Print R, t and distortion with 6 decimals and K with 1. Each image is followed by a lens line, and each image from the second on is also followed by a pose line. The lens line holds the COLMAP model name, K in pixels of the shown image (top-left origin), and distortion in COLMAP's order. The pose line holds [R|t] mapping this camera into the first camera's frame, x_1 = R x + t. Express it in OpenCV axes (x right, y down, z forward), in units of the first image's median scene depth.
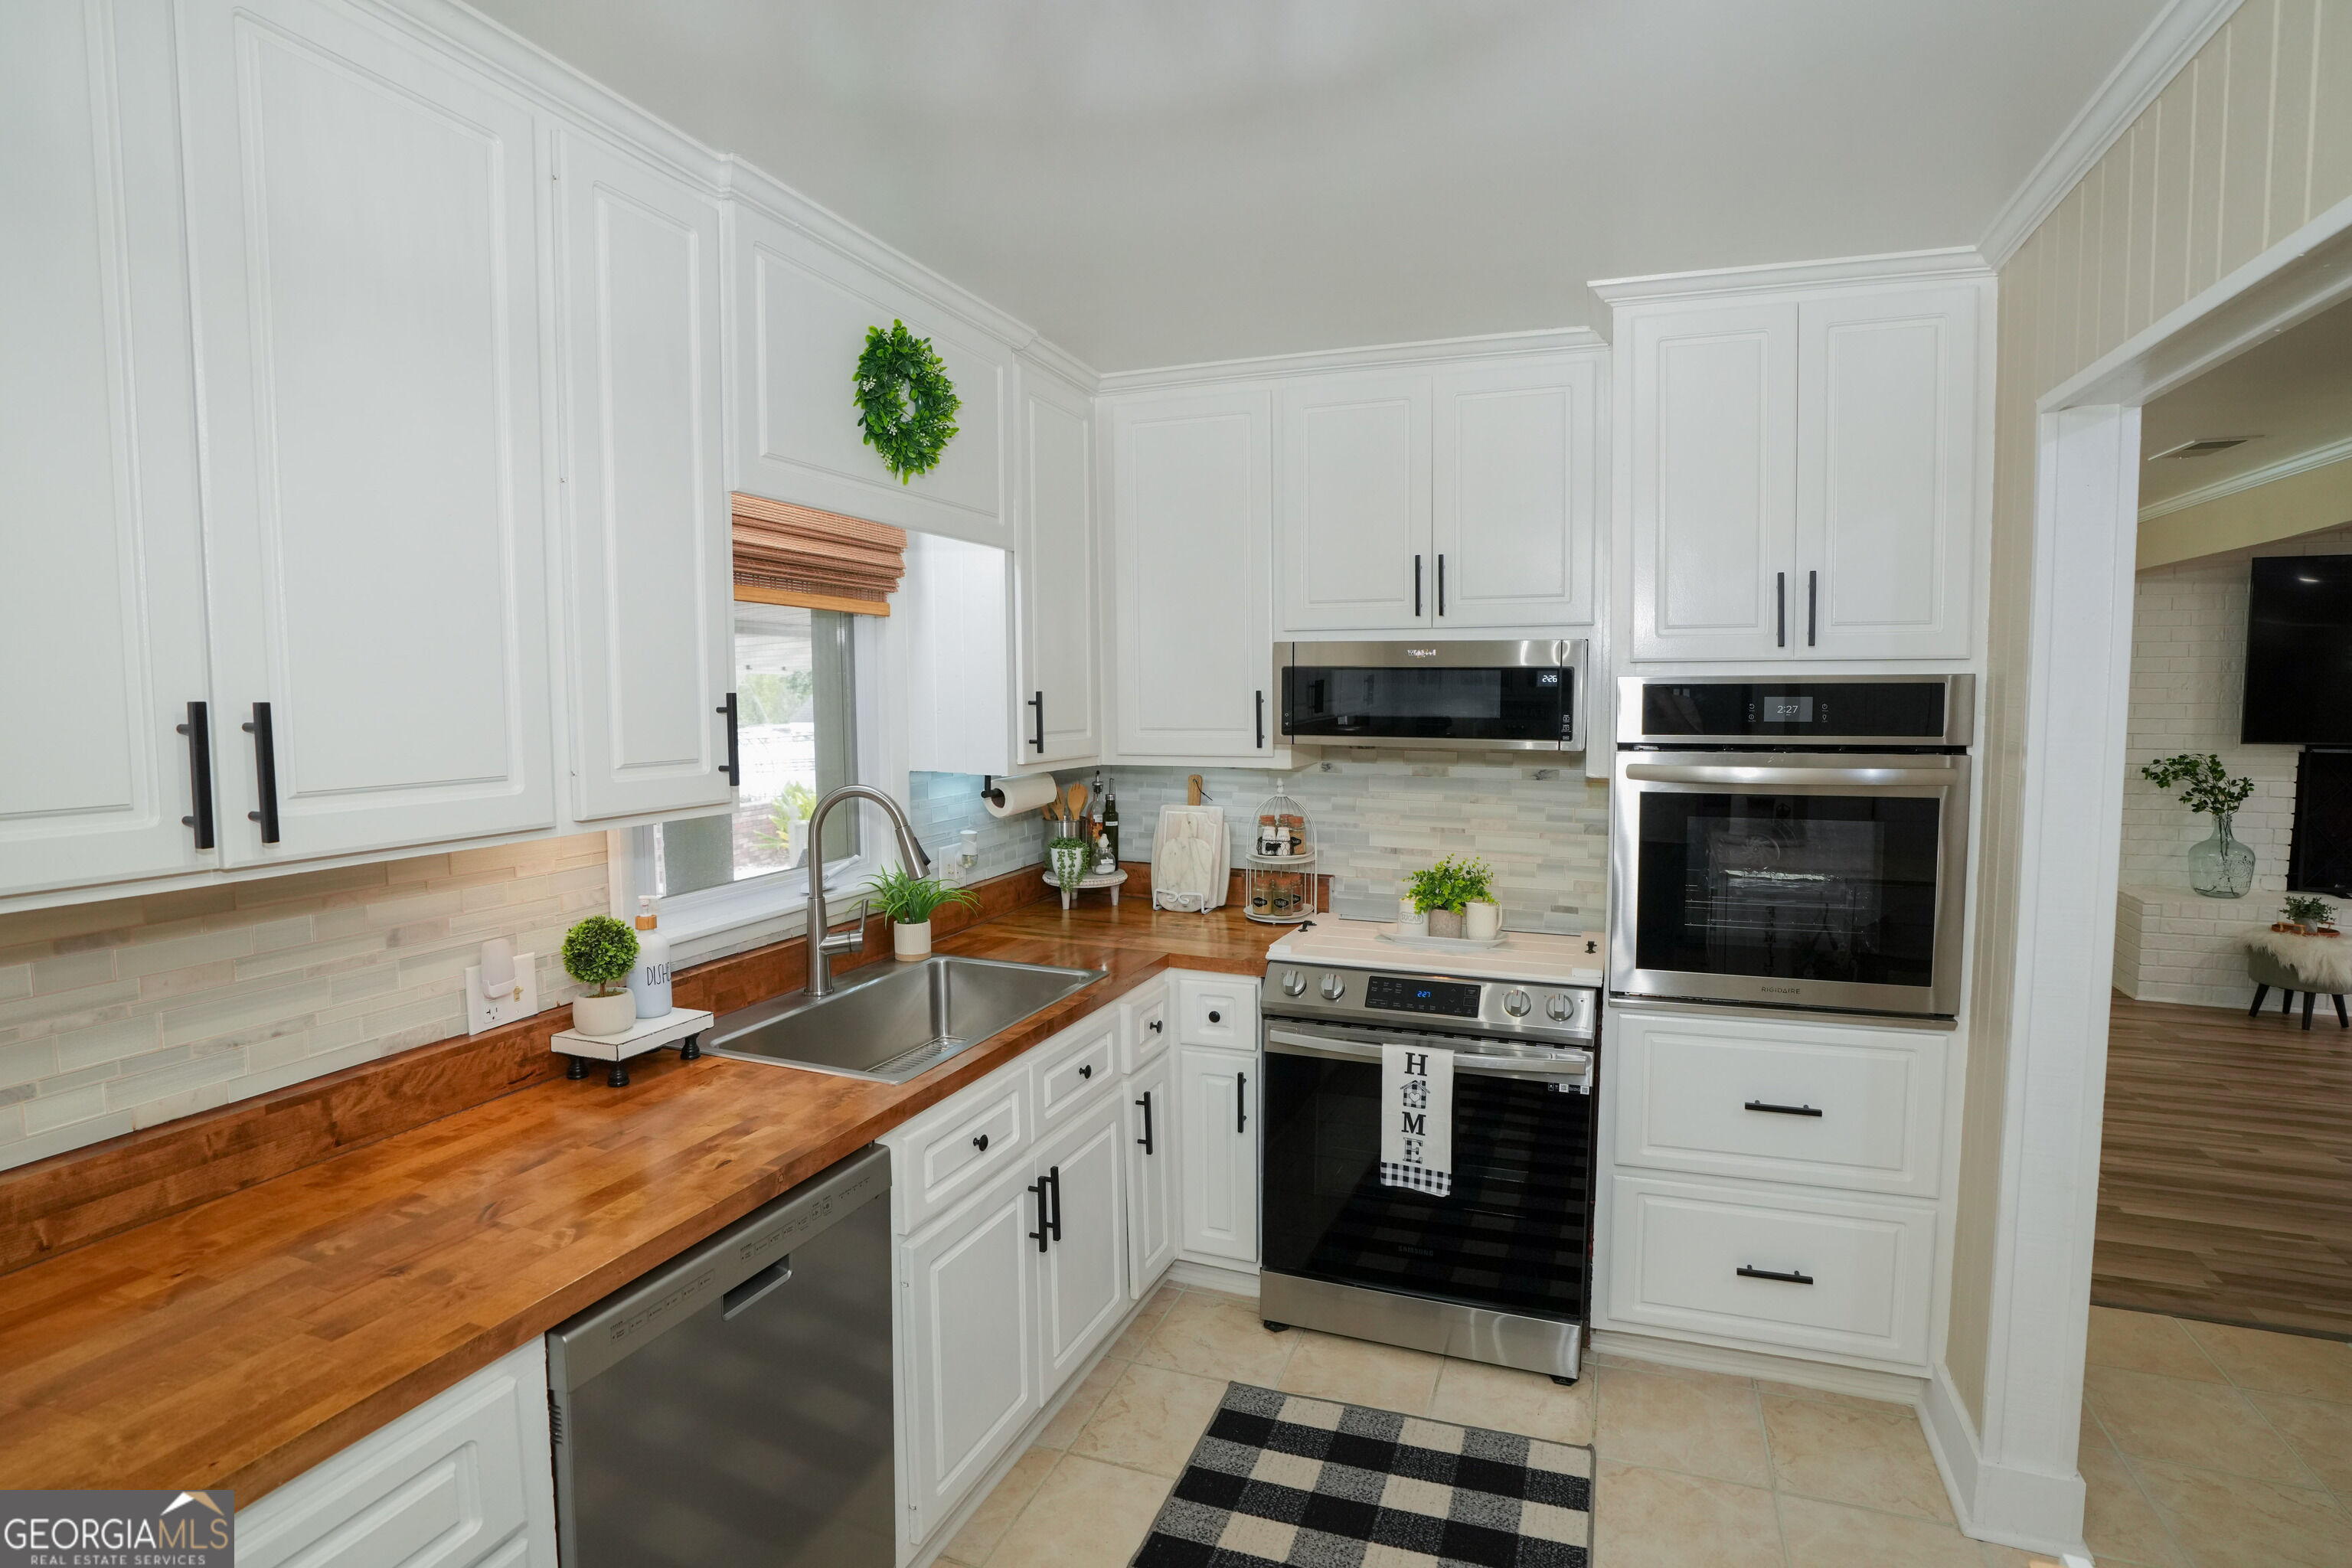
lens RADIAL K [[1146.6, 0, 1221.9], [0, 1146.6, 775.2], [0, 0, 1]] dist [-0.070703, 0.024914]
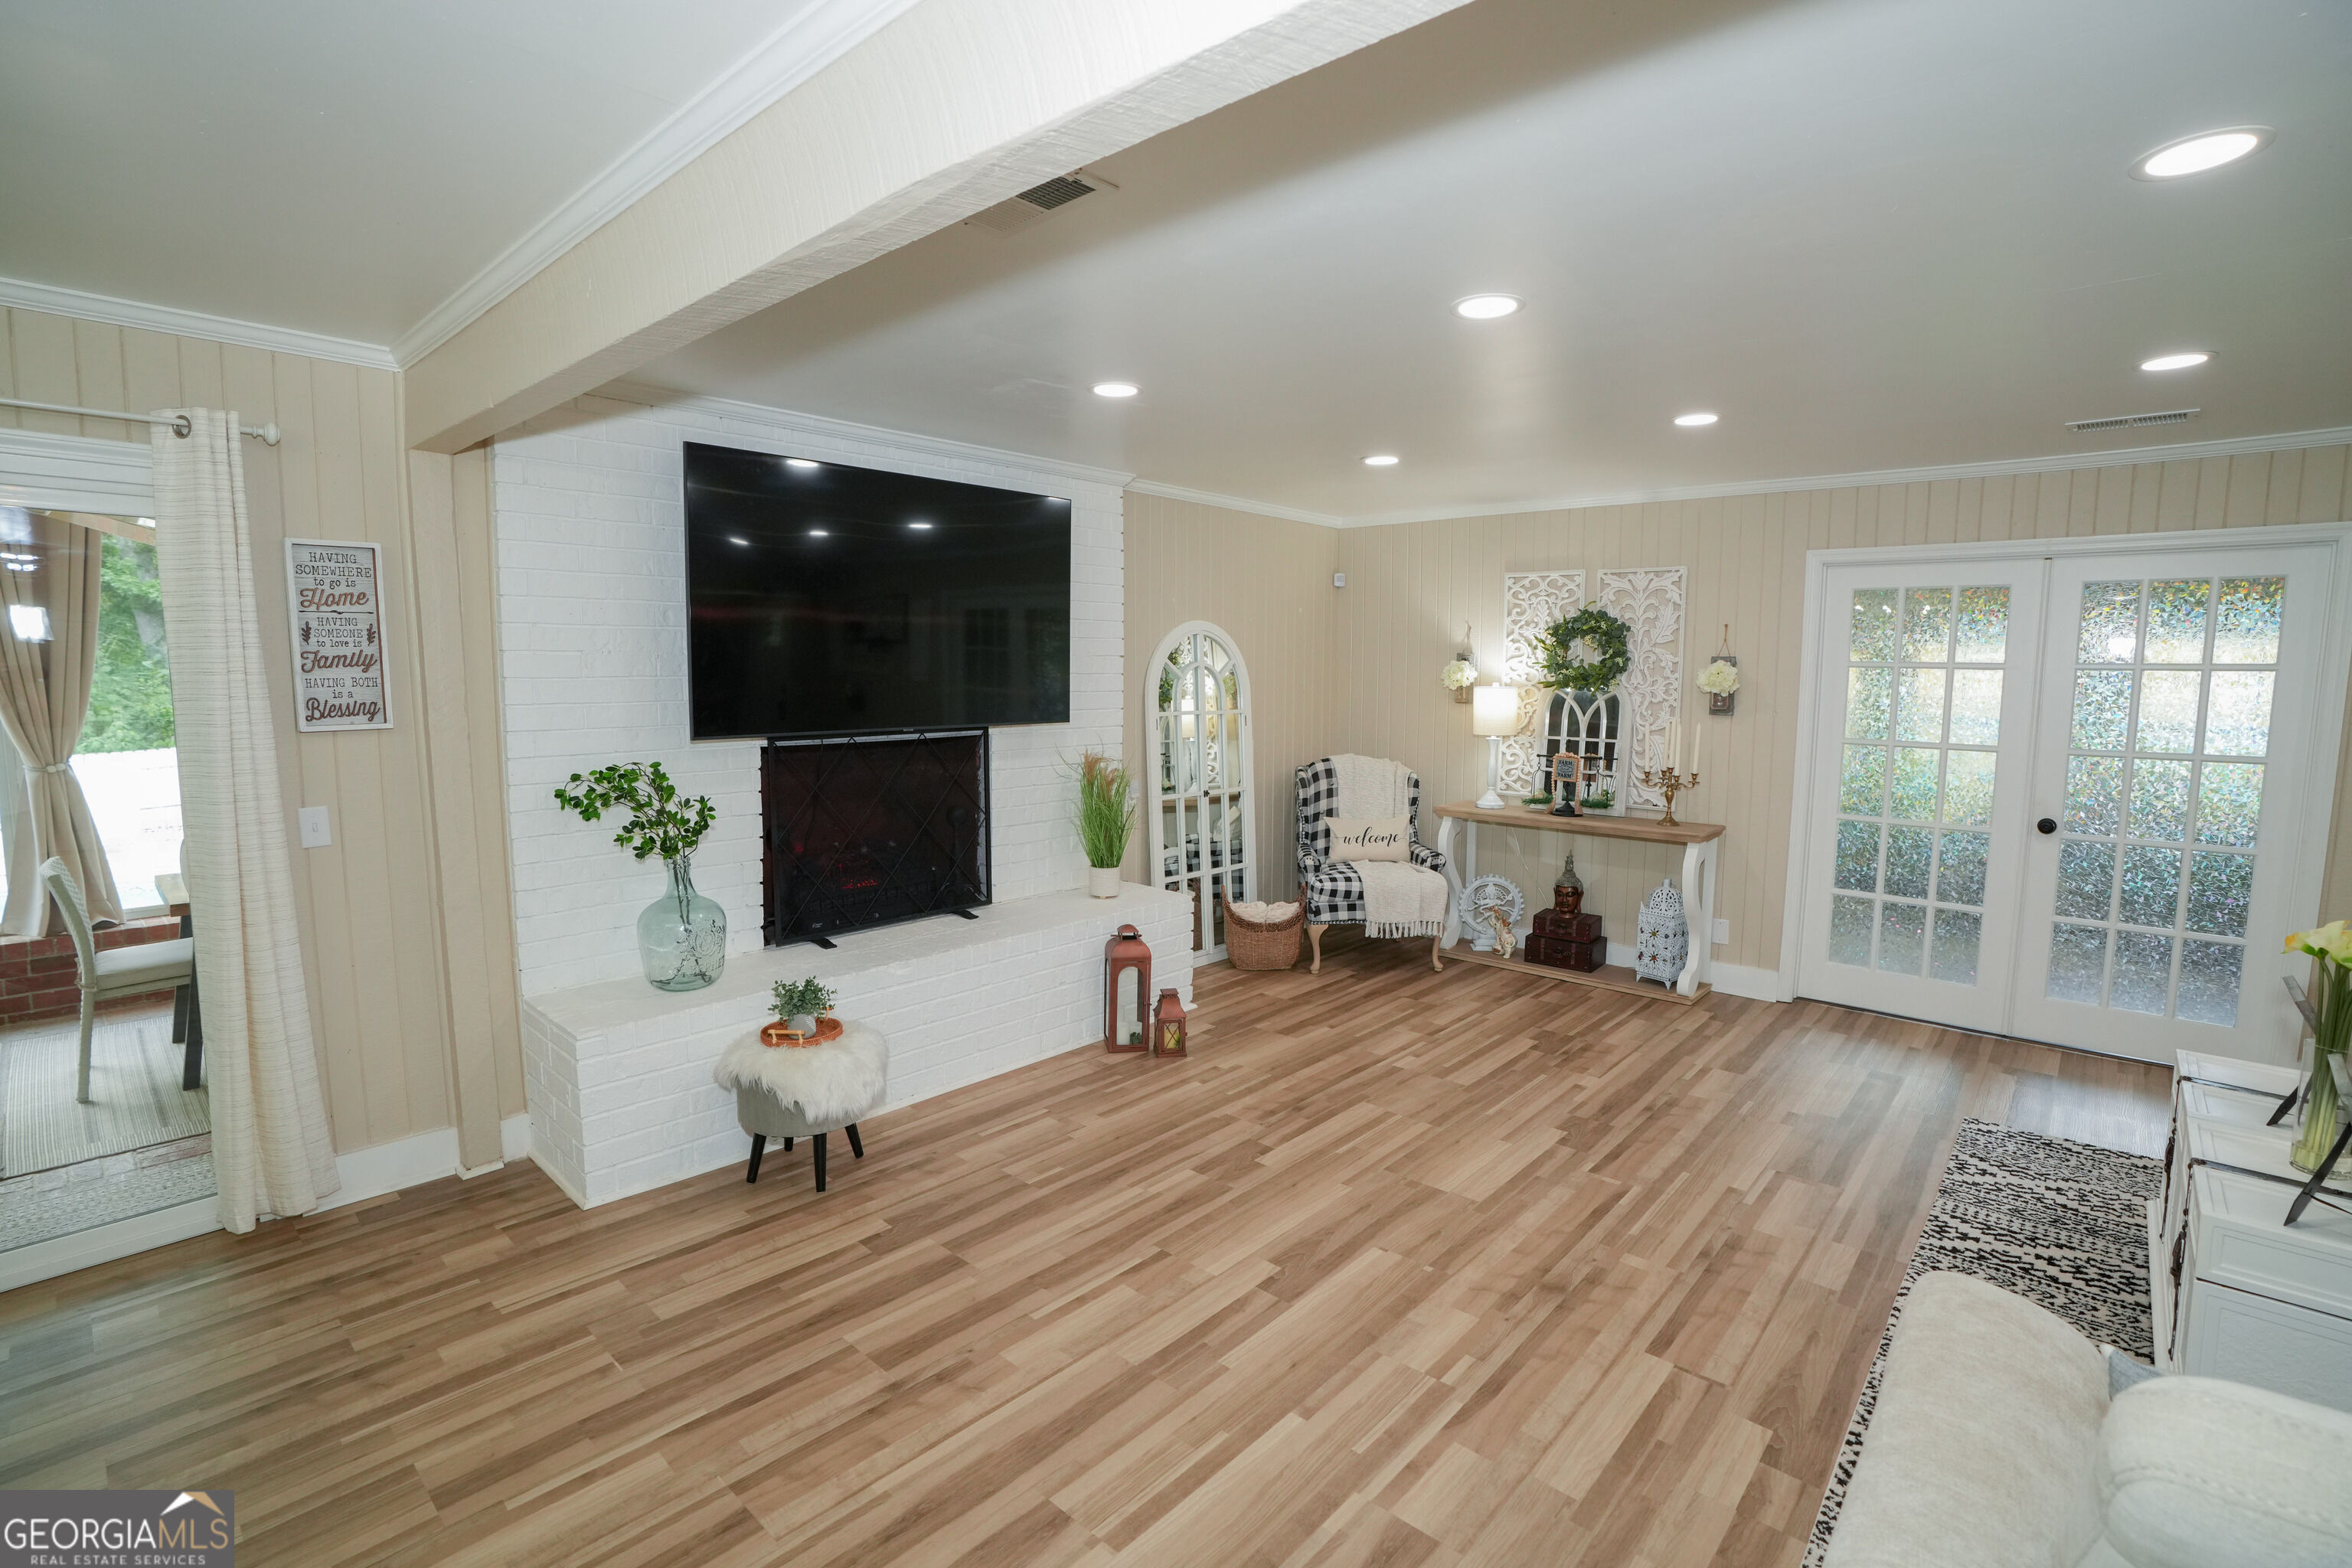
lens RADIAL K [[1085.2, 0, 1166.8], [0, 1085.2, 777.2], [0, 0, 1]] dist [-0.072211, 0.027695]
pose [[0.386260, -0.089639, 0.918024, 0.464389], [0.058277, 0.995650, 0.072699, -0.036848], [-0.920547, 0.025419, 0.389804, 0.506173]]
